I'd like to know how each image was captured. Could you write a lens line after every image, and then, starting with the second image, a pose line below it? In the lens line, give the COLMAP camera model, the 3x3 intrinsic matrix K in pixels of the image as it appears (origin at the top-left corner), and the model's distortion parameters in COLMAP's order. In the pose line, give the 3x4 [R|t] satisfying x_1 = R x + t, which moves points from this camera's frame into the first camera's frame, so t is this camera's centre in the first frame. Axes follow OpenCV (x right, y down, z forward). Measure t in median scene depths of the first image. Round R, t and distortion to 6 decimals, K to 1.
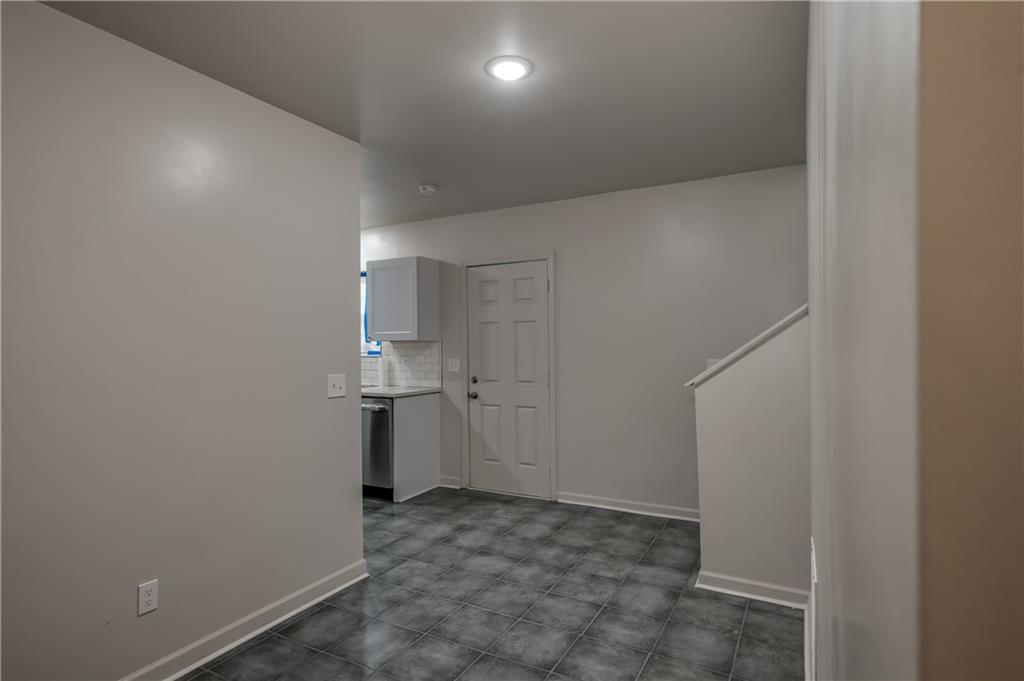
lens RADIAL K [[528.9, 0, 508.4], [0, 528.9, 341.2], [0, 0, 1]] dist [-0.004352, 0.000043]
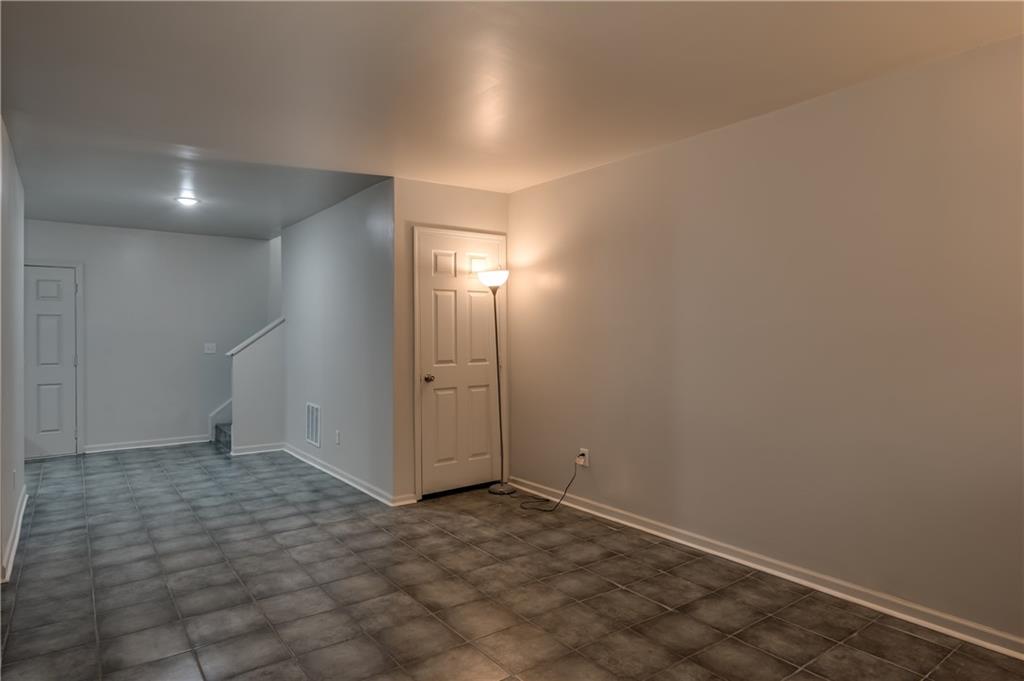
lens RADIAL K [[600.7, 0, 509.0], [0, 600.7, 338.8], [0, 0, 1]] dist [0.001302, 0.001839]
pose [[0.408216, -0.005654, 0.912868, -0.882166], [-0.008575, 0.999913, 0.010028, -0.006461], [-0.912845, -0.011921, 0.408132, -0.601099]]
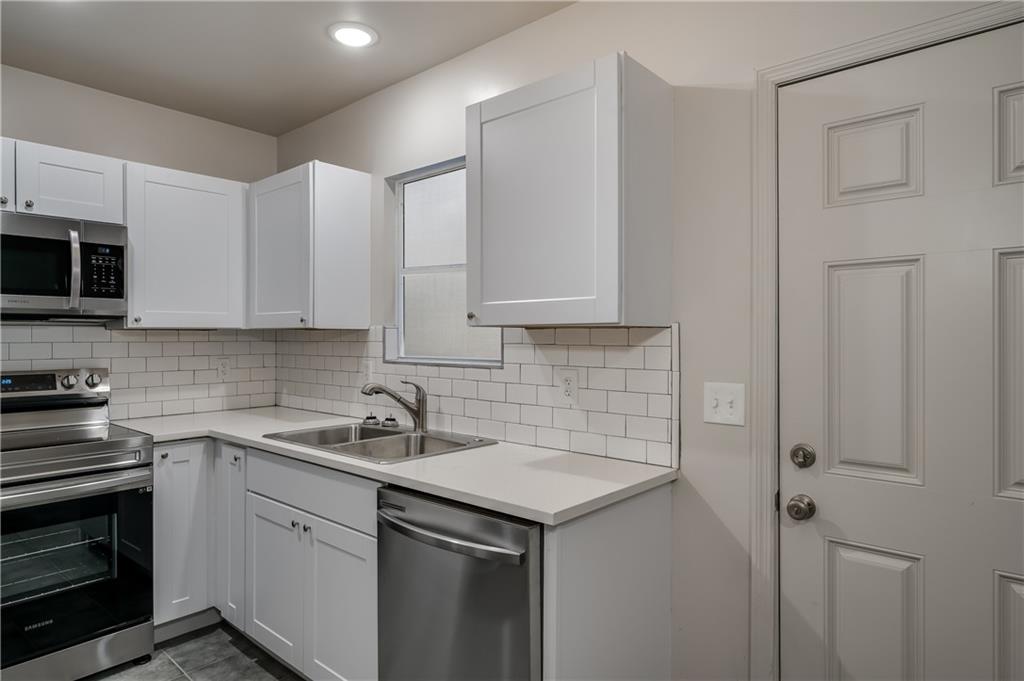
lens RADIAL K [[600.7, 0, 514.8], [0, 600.7, 337.7], [0, 0, 1]] dist [0.001302, 0.001839]
pose [[0.976971, 0.009615, -0.213156, -0.173436], [-0.007210, 0.999901, 0.012059, 0.003303], [0.213251, -0.010244, 0.976944, 0.720154]]
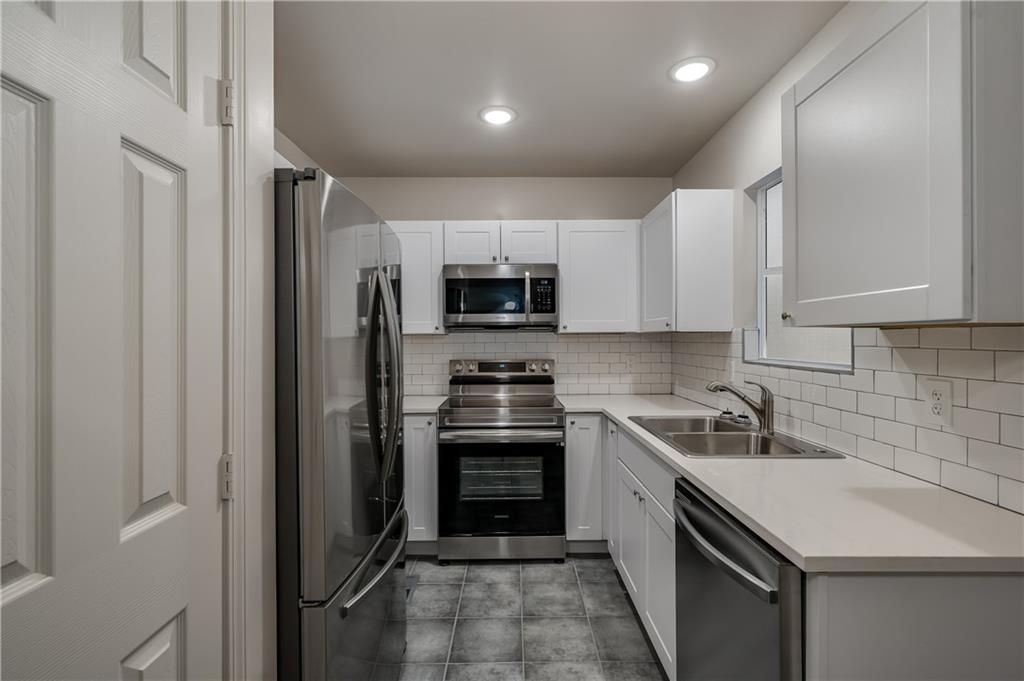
lens RADIAL K [[469.8, 0, 511.3], [0, 469.8, 338.0], [0, 0, 1]] dist [0.002163, 0.000419]
pose [[0.490760, 0.006762, -0.871268, -0.105457], [0.006208, 0.999917, 0.011257, 0.002800], [0.871272, -0.010933, 0.490678, 0.827722]]
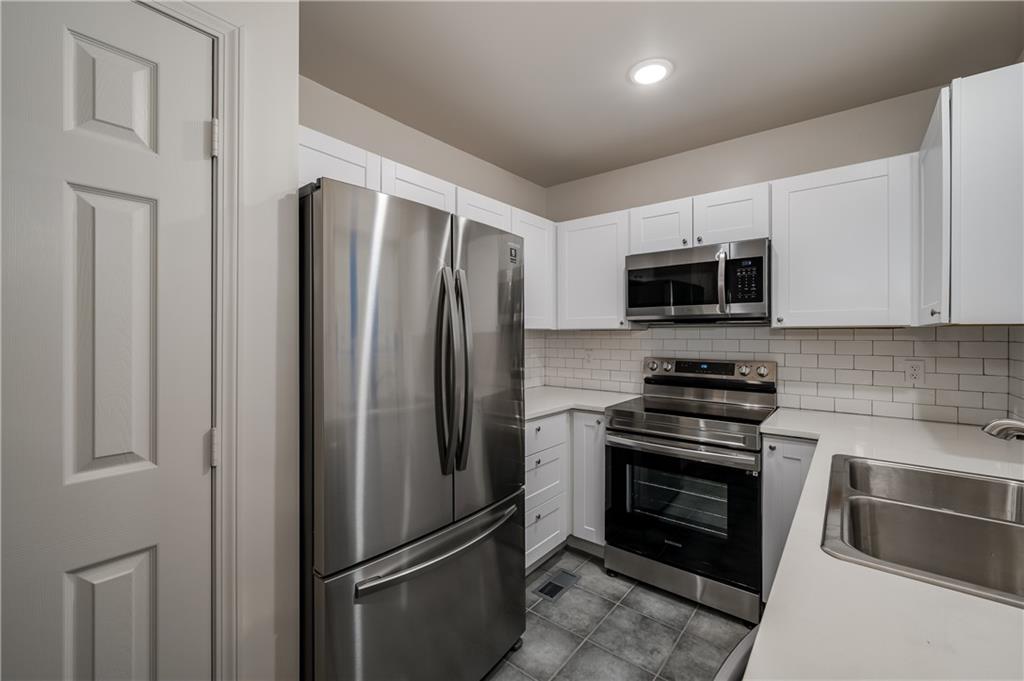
lens RADIAL K [[422.0, 0, 511.5], [0, 422.0, 333.8], [0, 0, 1]] dist [-0.001276, -0.000962]
pose [[-0.169170, 0.009140, -0.985545, -0.156874], [0.007917, 0.999937, 0.007915, 0.004563], [0.985555, -0.006464, -0.169232, 1.031250]]
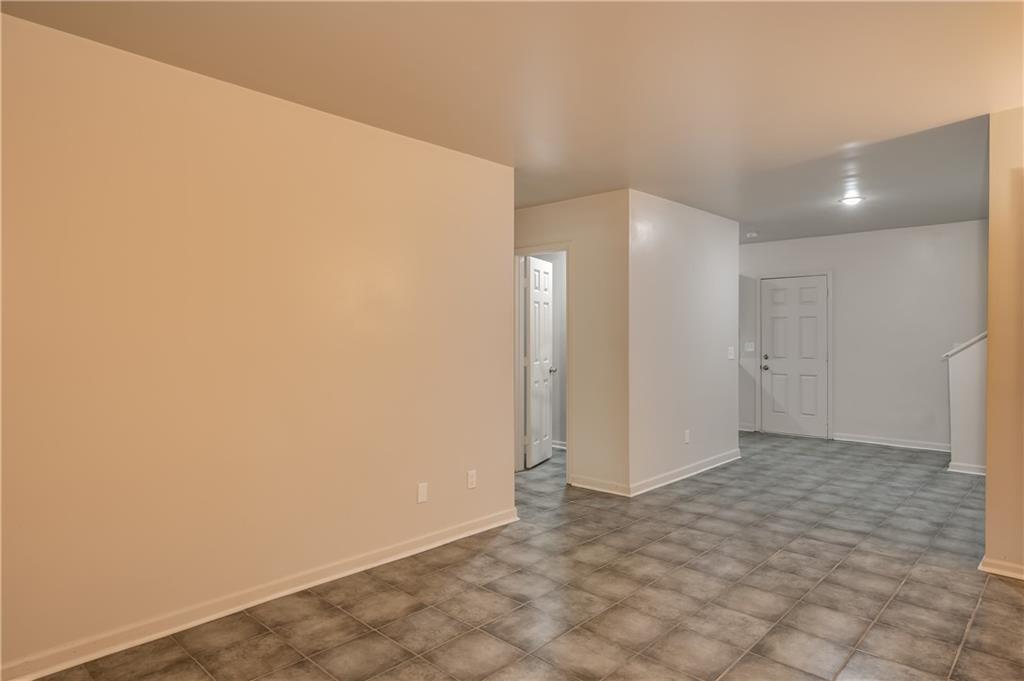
lens RADIAL K [[600.7, 0, 520.9], [0, 600.7, 338.8], [0, 0, 1]] dist [0.001302, 0.001839]
pose [[0.973334, 0.006557, -0.229297, -0.389852], [-0.002278, 0.999818, 0.018922, -0.007474], [0.229380, -0.017895, 0.973173, -0.867874]]
